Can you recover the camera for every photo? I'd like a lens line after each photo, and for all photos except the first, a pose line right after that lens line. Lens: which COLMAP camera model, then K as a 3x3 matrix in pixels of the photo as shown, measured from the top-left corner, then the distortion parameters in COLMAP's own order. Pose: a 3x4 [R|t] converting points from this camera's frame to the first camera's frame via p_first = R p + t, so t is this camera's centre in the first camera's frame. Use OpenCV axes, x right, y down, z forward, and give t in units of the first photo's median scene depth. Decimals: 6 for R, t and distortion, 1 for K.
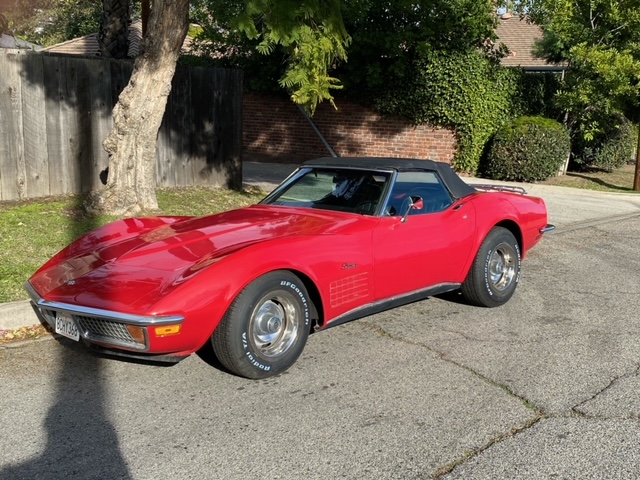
lens RADIAL K [[766.0, 0, 320.8], [0, 766.0, 240.3], [0, 0, 1]] dist [-0.001618, 0.000000]
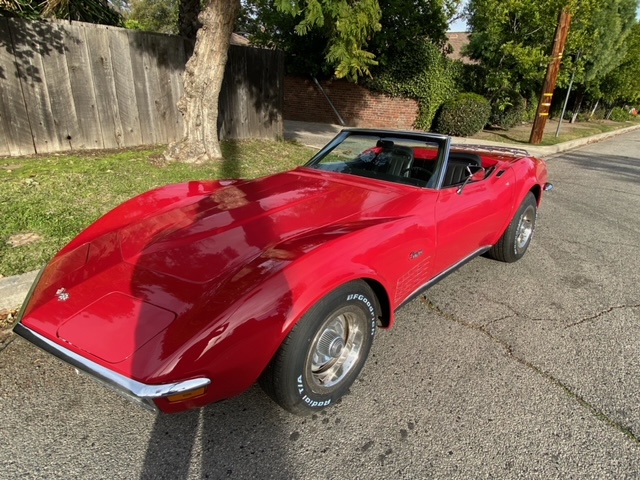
lens RADIAL K [[374.4, 0, 319.4], [0, 374.4, 239.4], [0, 0, 1]] dist [0.004682, -0.007306]
pose [[0.999851, 0.017226, 0.000630, -0.040826], [-0.016986, 0.978429, 0.205885, -0.038159], [0.002930, -0.205865, 0.978576, 0.330937]]
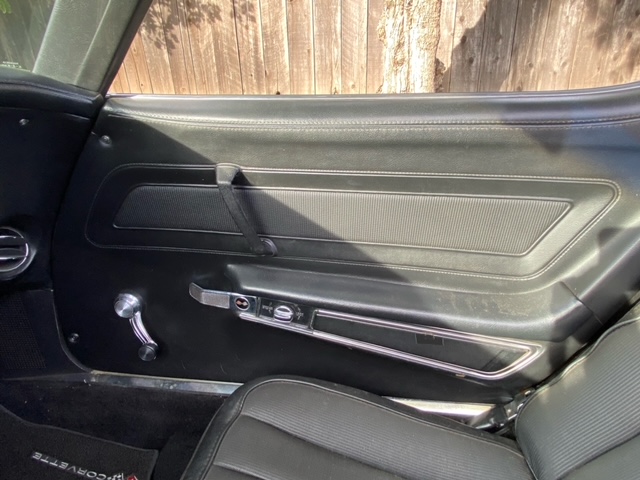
lens RADIAL K [[374.4, 0, 319.5], [0, 374.4, 239.2], [0, 0, 1]] dist [0.004682, -0.007306]
pose [[0.567210, 0.291157, -0.770390, 0.015101], [-0.100548, 0.952908, 0.286107, -0.031720], [0.817413, -0.084821, 0.569774, 0.708711]]
